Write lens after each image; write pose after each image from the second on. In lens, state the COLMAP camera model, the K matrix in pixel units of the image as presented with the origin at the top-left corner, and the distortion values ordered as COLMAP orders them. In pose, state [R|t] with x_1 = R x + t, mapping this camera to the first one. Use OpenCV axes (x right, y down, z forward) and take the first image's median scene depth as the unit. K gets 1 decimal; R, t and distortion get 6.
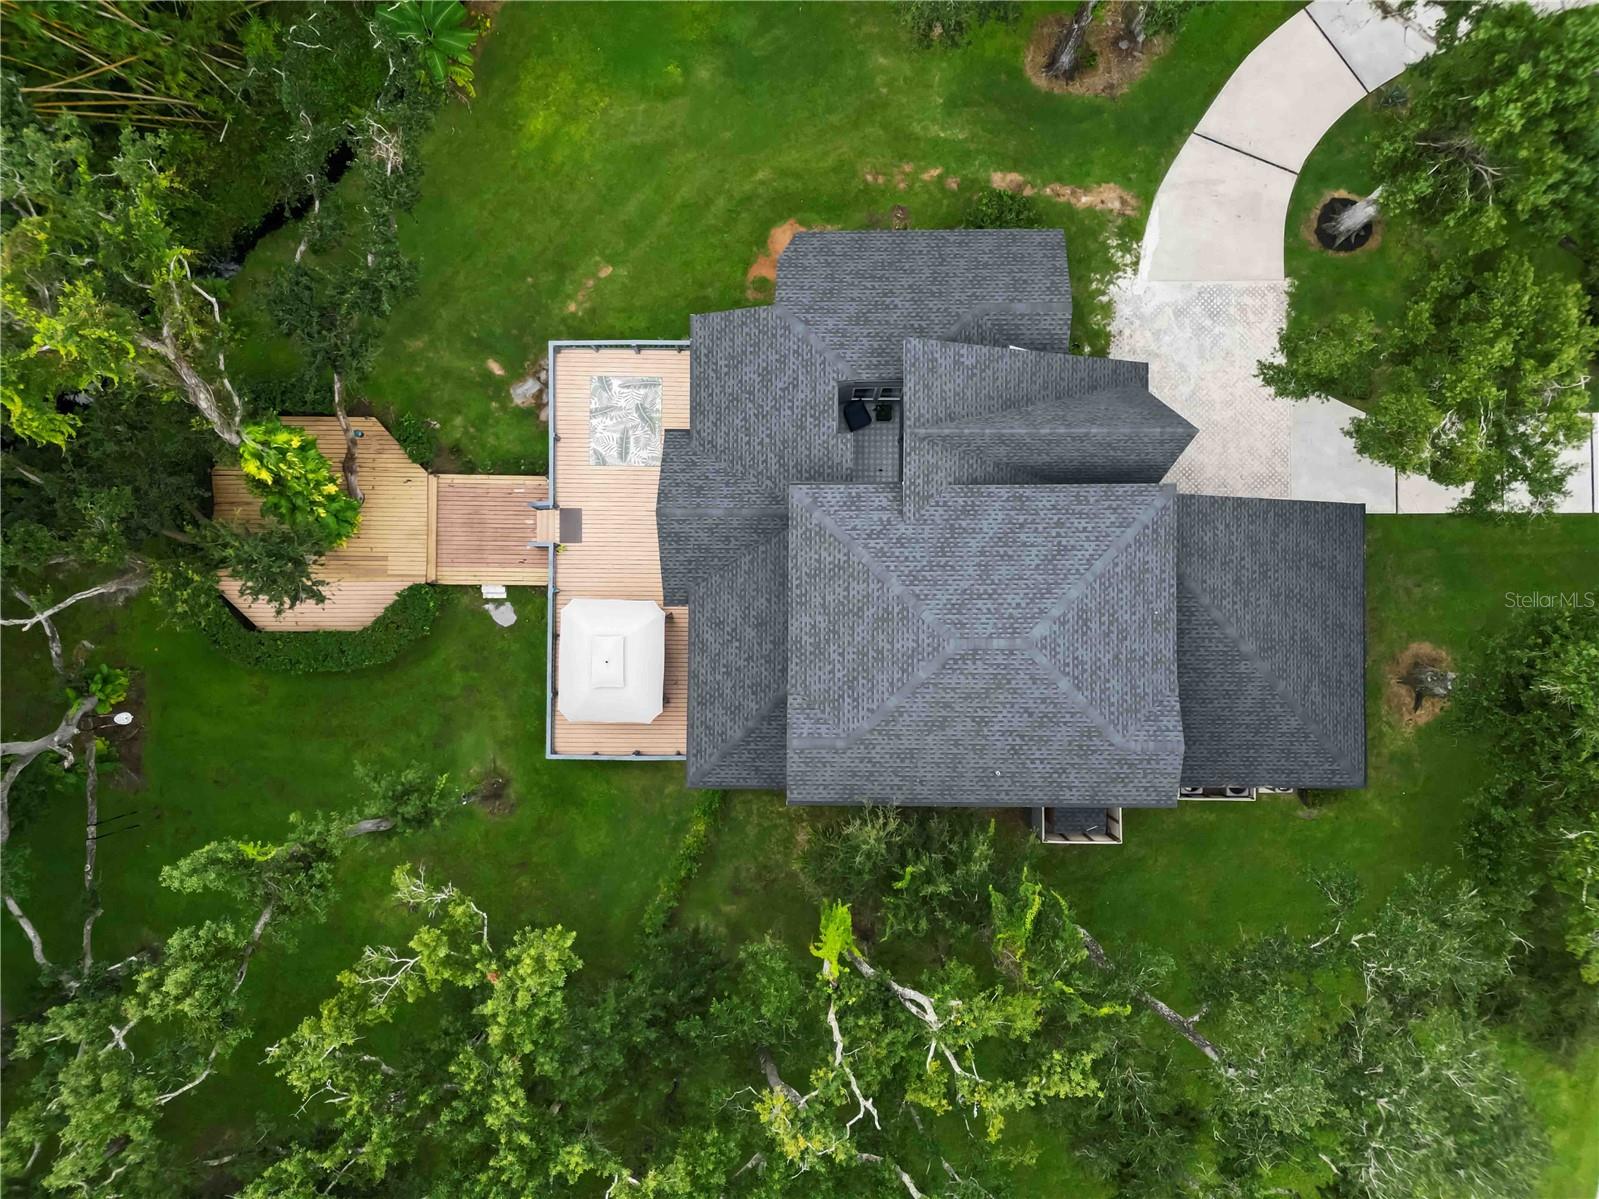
lens RADIAL K [[1117.8, 0, 793.3], [0, 1117.8, 598.9], [0, 0, 1]] dist [0.051974, -0.043745]
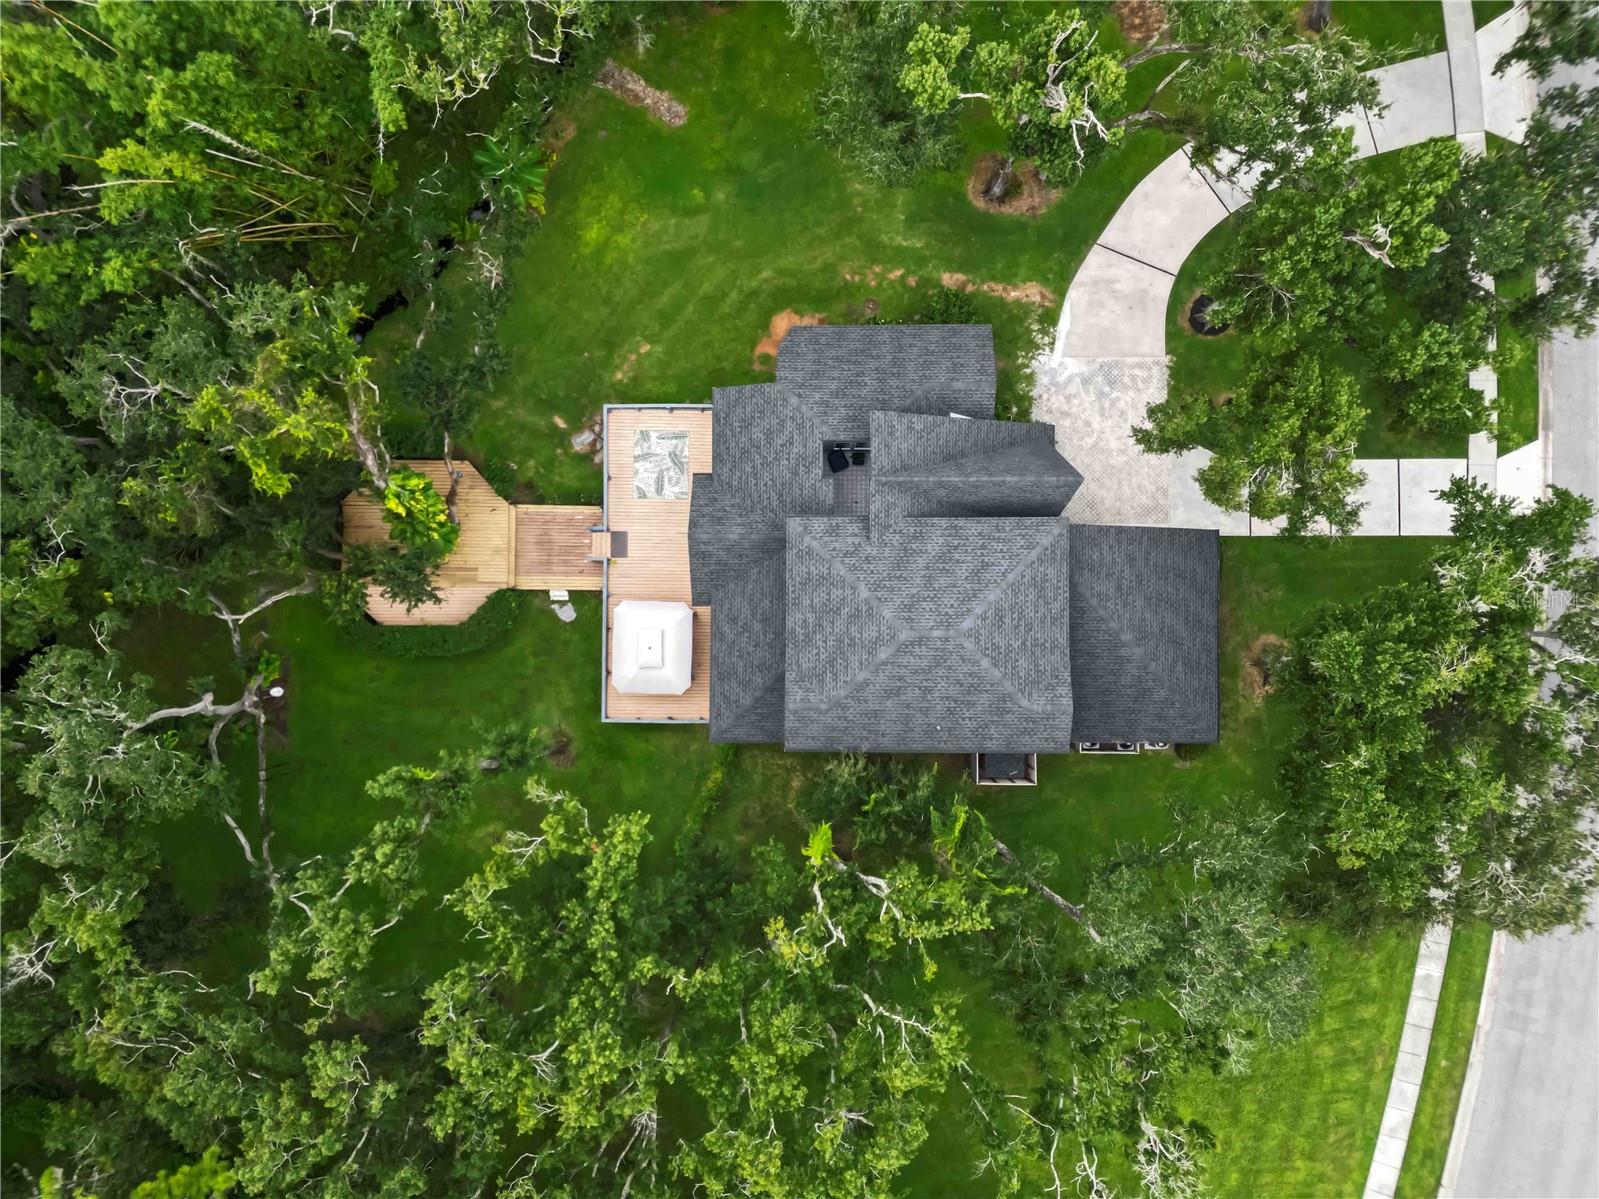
lens RADIAL K [[1117.8, 0, 793.3], [0, 1117.8, 598.9], [0, 0, 1]] dist [0.051974, -0.043745]
pose [[0.999991, 0.000731, 0.004183, -0.001065], [-0.000732, 1.000000, 0.000140, -0.002668], [-0.004183, -0.000143, 0.999991, -0.353736]]
